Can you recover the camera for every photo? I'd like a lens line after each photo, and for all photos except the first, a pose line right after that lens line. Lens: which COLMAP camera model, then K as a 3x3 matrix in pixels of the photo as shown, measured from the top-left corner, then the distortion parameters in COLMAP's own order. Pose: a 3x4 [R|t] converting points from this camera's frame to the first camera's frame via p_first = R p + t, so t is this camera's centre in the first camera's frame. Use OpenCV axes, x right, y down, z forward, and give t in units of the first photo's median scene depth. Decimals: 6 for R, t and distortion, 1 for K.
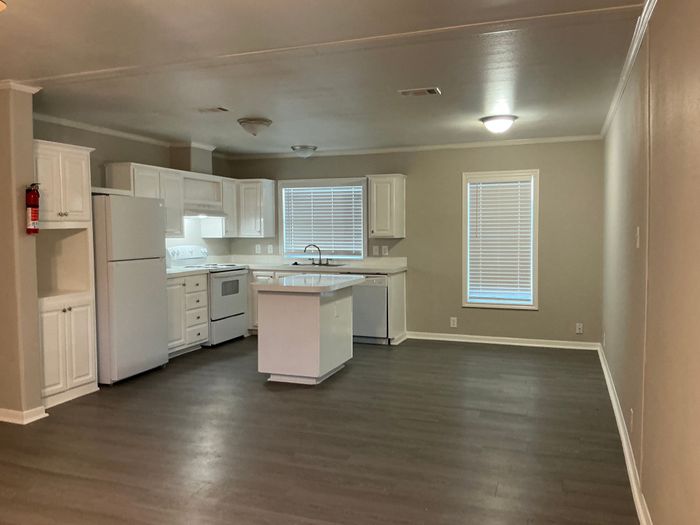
lens RADIAL K [[584.6, 0, 351.6], [0, 584.6, 257.3], [0, 0, 1]] dist [0.167616, -0.326777]
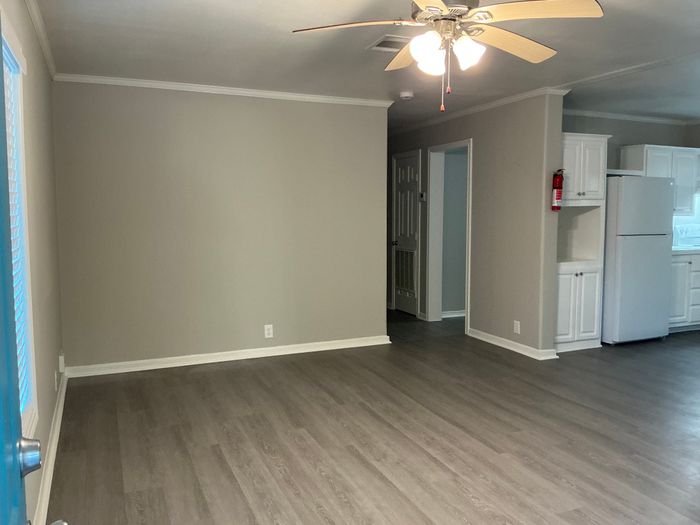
lens RADIAL K [[584.6, 0, 351.6], [0, 584.6, 257.3], [0, 0, 1]] dist [0.167616, -0.326777]
pose [[0.690490, 0.071502, -0.719799, 0.049254], [-0.043946, 0.997411, 0.056922, 0.004825], [0.722005, -0.007671, 0.691845, -0.117712]]
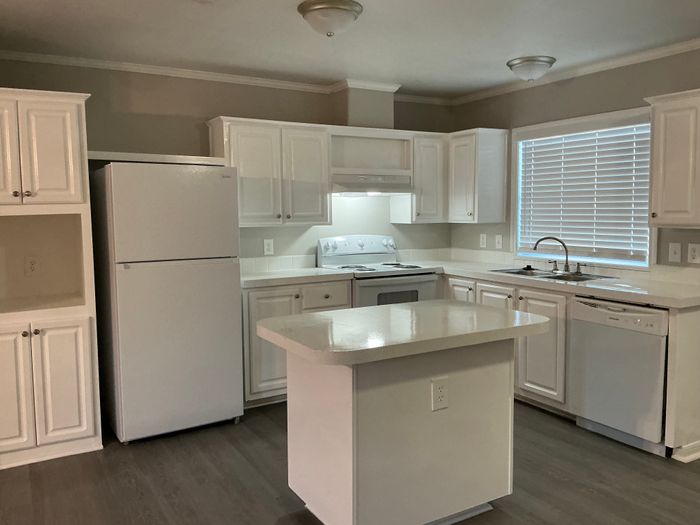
lens RADIAL K [[584.6, 0, 351.6], [0, 584.6, 257.3], [0, 0, 1]] dist [0.167616, -0.326777]
pose [[0.768599, 0.047491, -0.637966, 0.187487], [-0.022415, 0.998628, 0.047335, -0.031171], [0.639338, -0.022082, 0.768609, 0.549472]]
